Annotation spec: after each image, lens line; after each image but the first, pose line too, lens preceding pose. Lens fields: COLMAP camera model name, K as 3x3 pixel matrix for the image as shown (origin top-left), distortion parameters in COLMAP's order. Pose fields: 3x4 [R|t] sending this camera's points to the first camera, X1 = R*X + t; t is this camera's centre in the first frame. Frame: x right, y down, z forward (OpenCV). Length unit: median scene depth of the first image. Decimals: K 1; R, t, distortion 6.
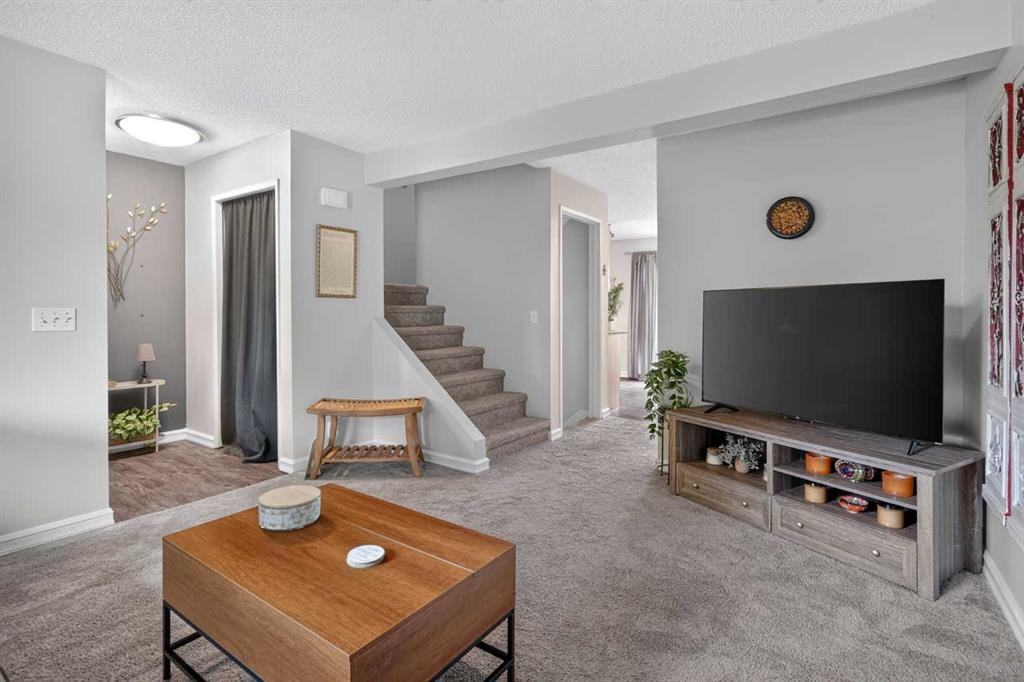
lens RADIAL K [[486.0, 0, 501.3], [0, 486.0, 313.7], [0, 0, 1]] dist [-0.013524, 0.003178]
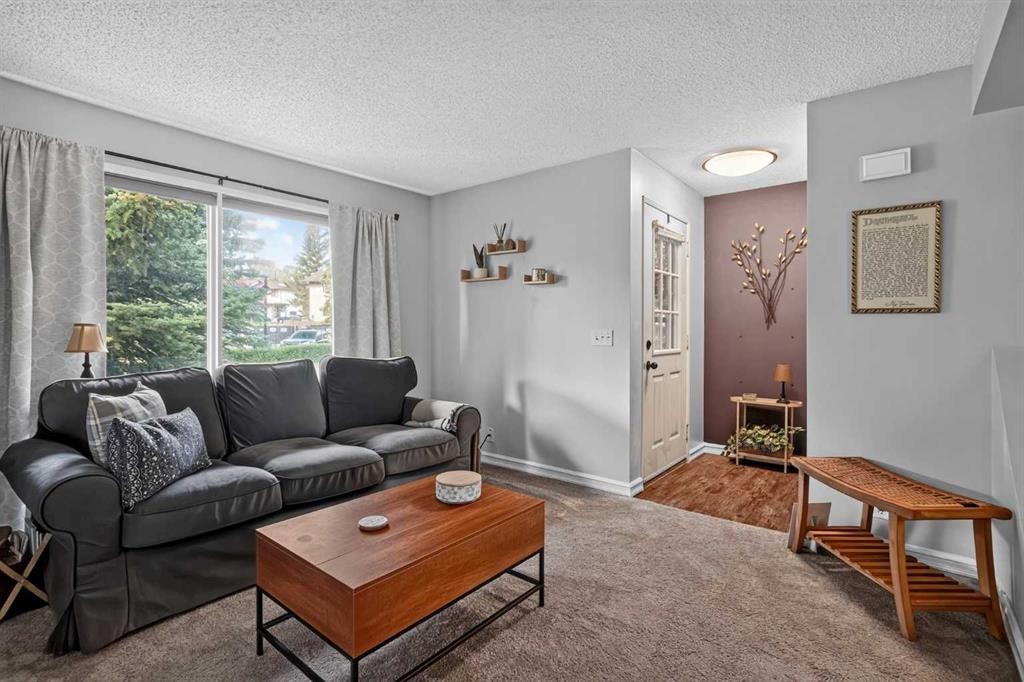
lens RADIAL K [[486.0, 0, 510.2], [0, 486.0, 336.8], [0, 0, 1]] dist [-0.013524, 0.003178]
pose [[-0.073185, 0.010486, -0.997263, 0.376641], [-0.008919, 0.999898, 0.011168, -0.003672], [0.997278, 0.009712, -0.073084, 0.562507]]
